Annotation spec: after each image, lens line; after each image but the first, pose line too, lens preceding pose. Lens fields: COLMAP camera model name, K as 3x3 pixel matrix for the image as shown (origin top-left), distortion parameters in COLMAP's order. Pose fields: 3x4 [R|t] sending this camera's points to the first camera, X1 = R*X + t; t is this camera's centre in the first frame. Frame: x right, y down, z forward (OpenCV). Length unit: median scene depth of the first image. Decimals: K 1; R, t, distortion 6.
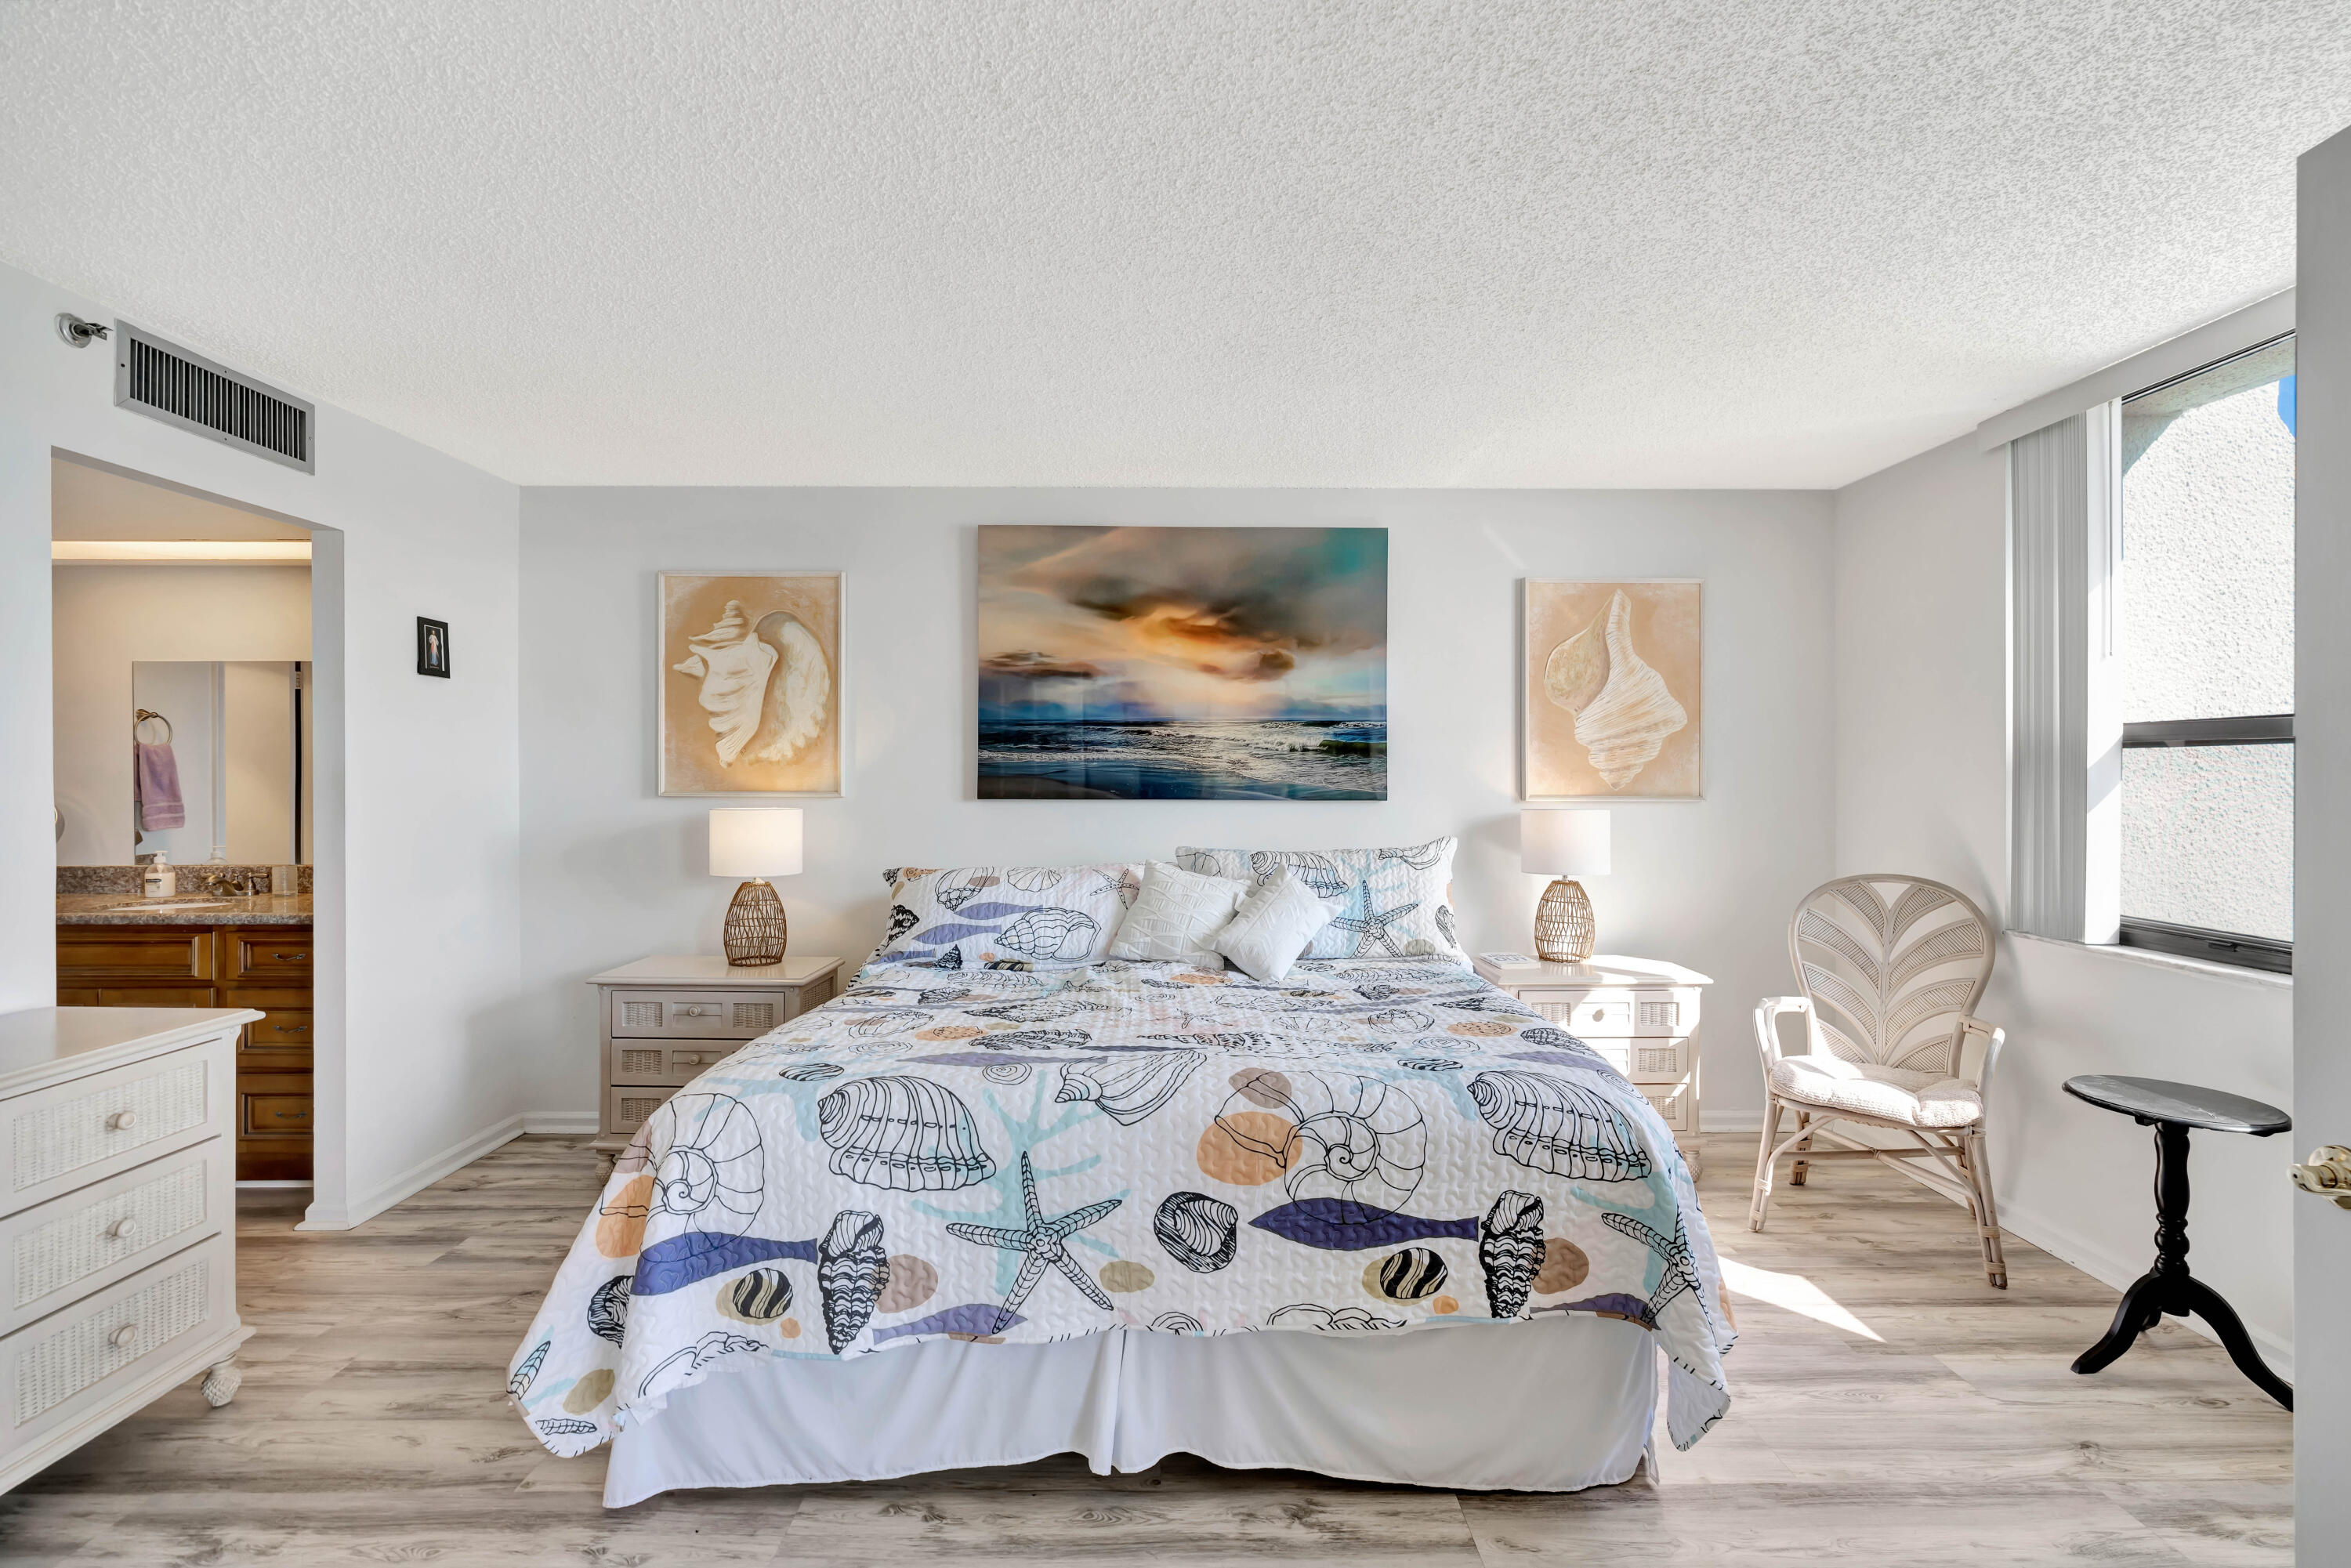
lens RADIAL K [[1080.4, 0, 1185.1], [0, 1080.4, 784.5], [0, 0, 1]] dist [-0.012350, 0.005637]
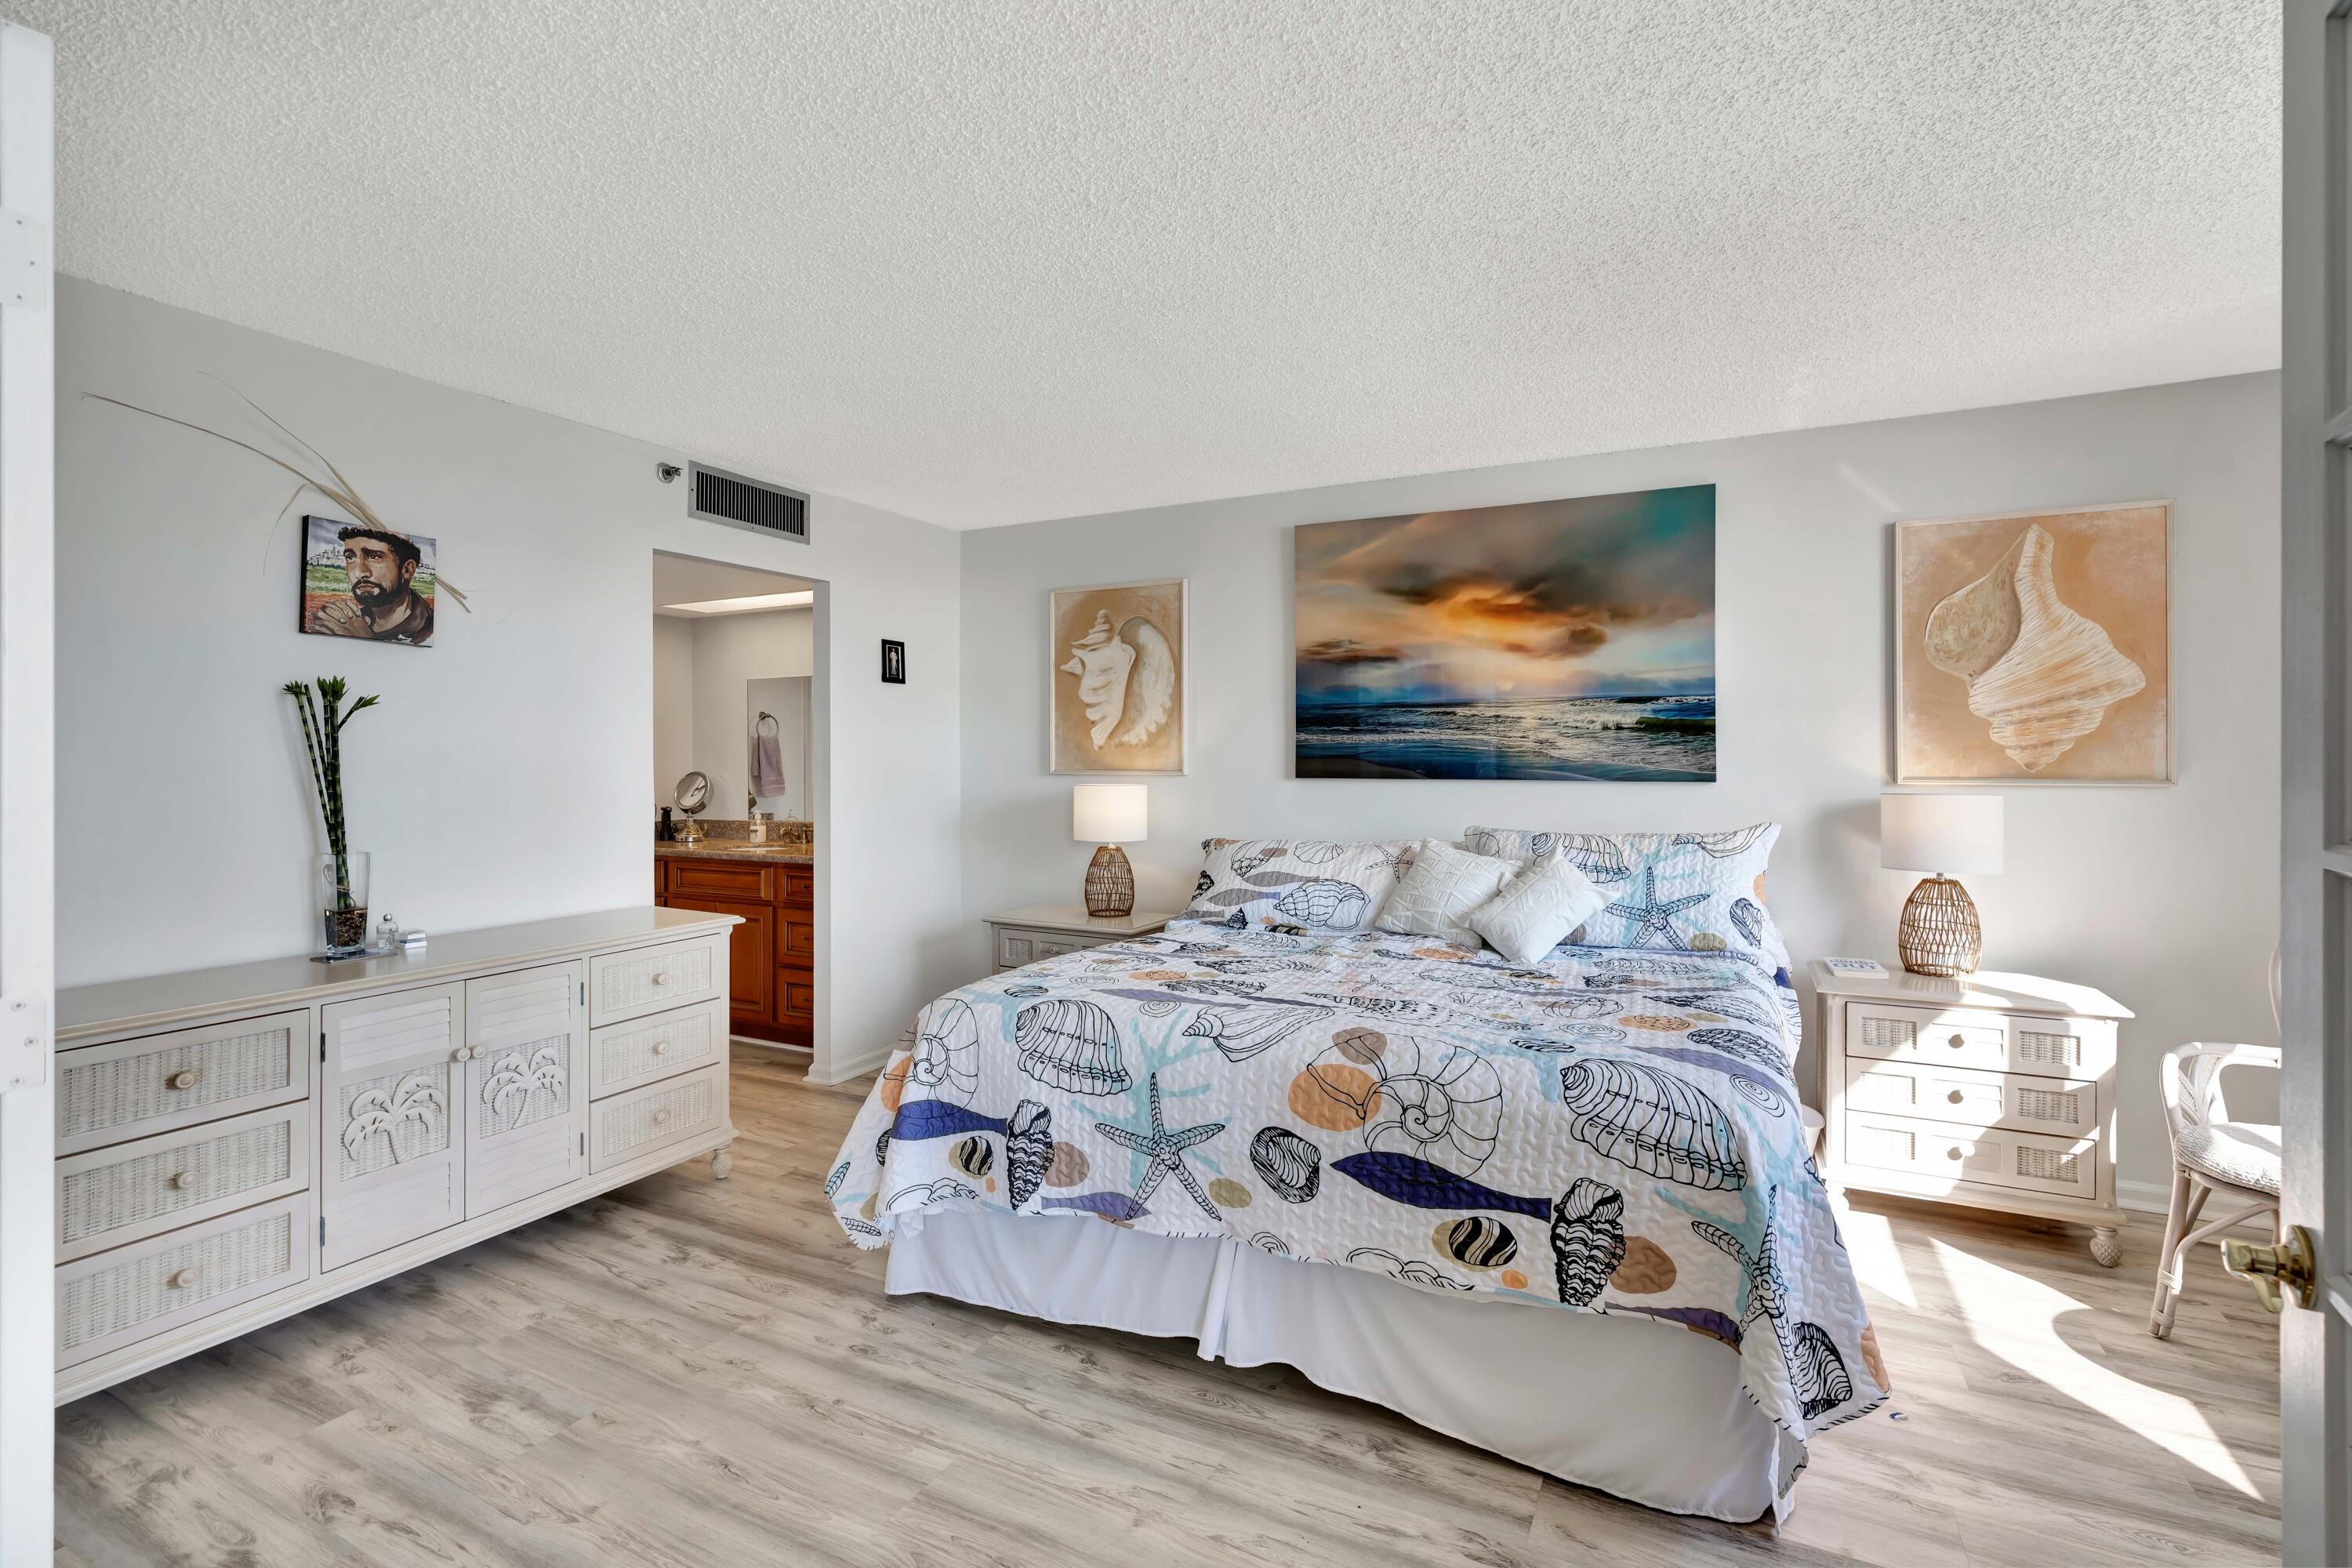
lens RADIAL K [[1080.9, 0, 1173.7], [0, 1080.9, 760.7], [0, 0, 1]] dist [-0.012350, 0.005637]
pose [[0.883614, -0.001280, -0.468214, 0.242909], [-0.000593, 0.999992, -0.003854, 0.000666], [0.468215, 0.003683, 0.883607, -0.024213]]
